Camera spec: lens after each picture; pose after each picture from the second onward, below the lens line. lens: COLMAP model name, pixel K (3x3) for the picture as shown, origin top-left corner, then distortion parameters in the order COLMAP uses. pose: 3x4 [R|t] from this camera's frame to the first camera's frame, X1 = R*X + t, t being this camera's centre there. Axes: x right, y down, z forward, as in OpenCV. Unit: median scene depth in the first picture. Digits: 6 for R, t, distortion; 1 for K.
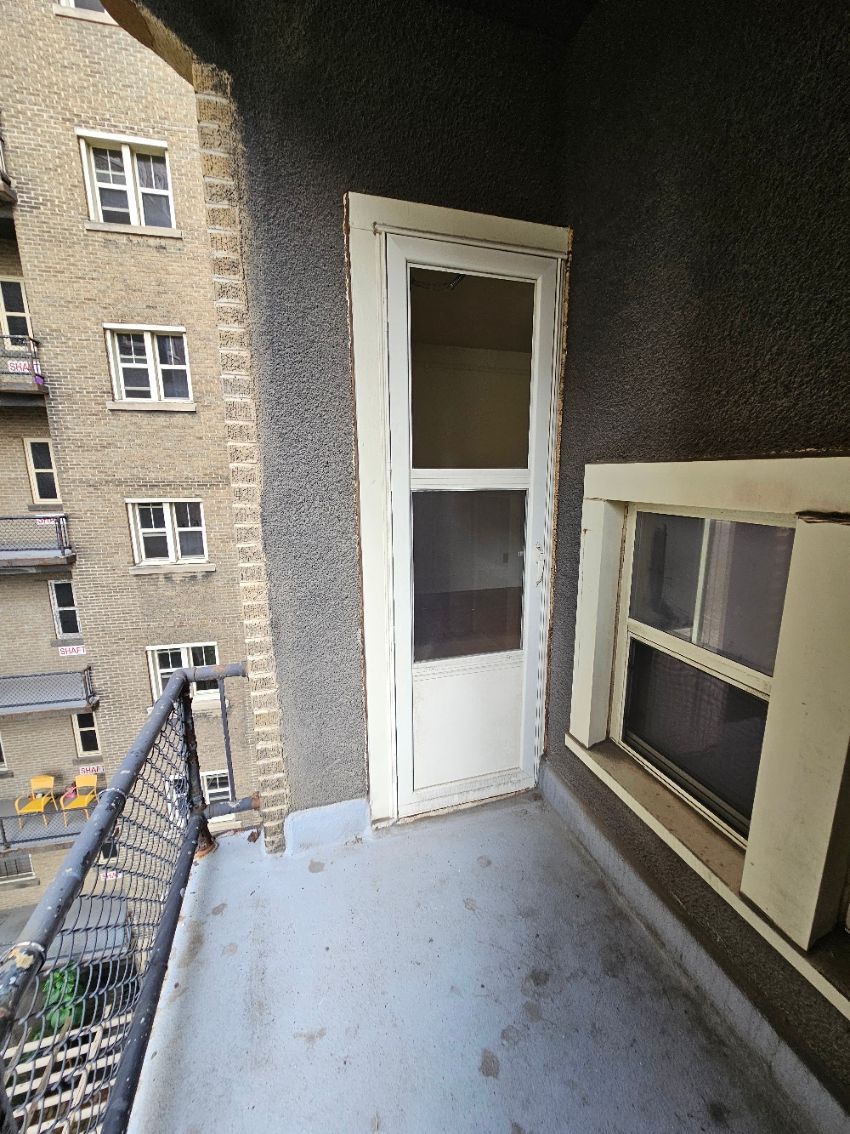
lens RADIAL K [[453.8, 0, 425.0], [0, 453.8, 567.0], [0, 0, 1]] dist [-0.000064, -0.000018]
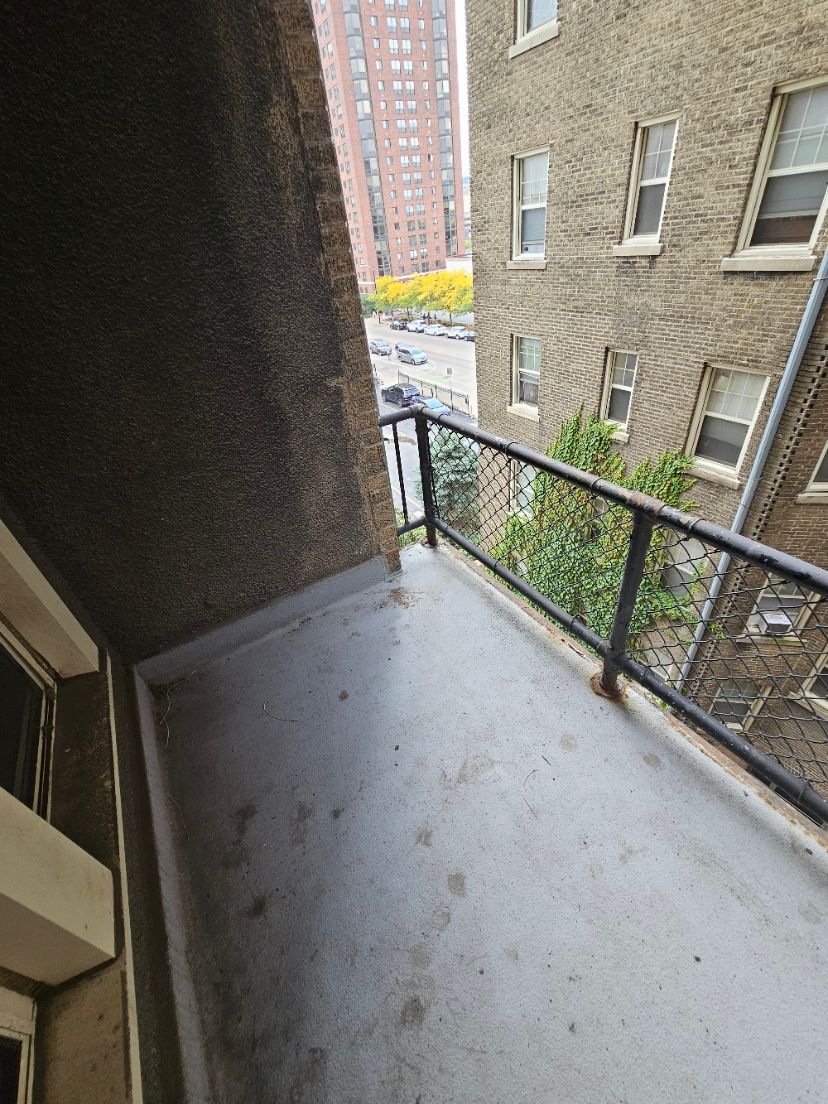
lens RADIAL K [[451.0, 0, 414.0], [0, 451.0, 552.0], [0, 0, 1]] dist [0.001446, -0.000160]
pose [[-0.957727, 0.246490, -0.148328, 0.194431], [0.061599, 0.679359, 0.731216, -0.172462], [0.281006, 0.691169, -0.665824, 1.085202]]
